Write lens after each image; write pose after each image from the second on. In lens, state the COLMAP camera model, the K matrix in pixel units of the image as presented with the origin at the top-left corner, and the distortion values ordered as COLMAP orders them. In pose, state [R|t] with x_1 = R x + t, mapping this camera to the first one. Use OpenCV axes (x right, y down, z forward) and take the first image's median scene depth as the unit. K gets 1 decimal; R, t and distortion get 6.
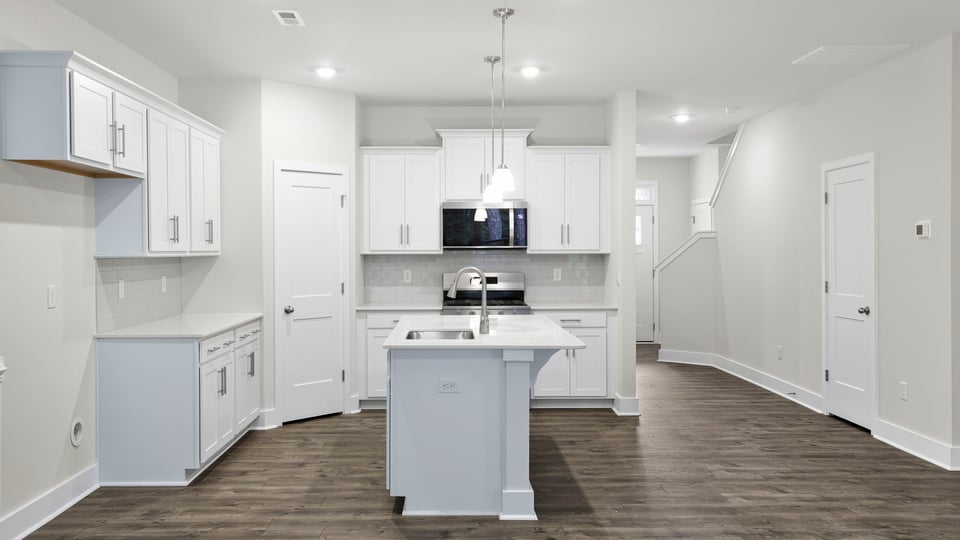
lens RADIAL K [[819.2, 0, 495.6], [0, 819.2, 230.3], [0, 0, 1]] dist [0.022665, 0.015675]
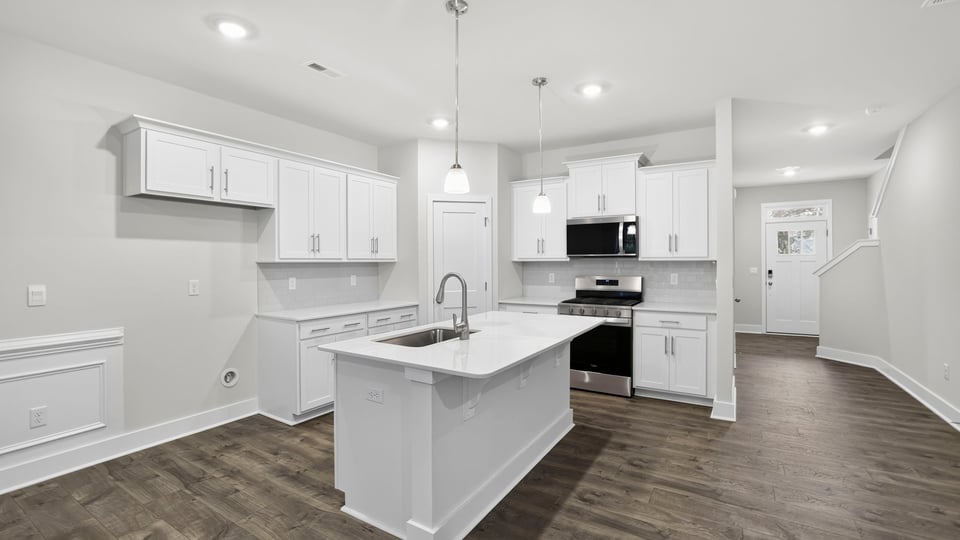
lens RADIAL K [[431.2, 0, 487.4], [0, 431.2, 254.2], [0, 0, 1]] dist [-0.034029, 0.007350]
pose [[0.835308, -0.008167, -0.549721, 0.221086], [0.014099, 0.999879, 0.006569, 0.014001], [0.549601, -0.013238, 0.835322, 0.426074]]
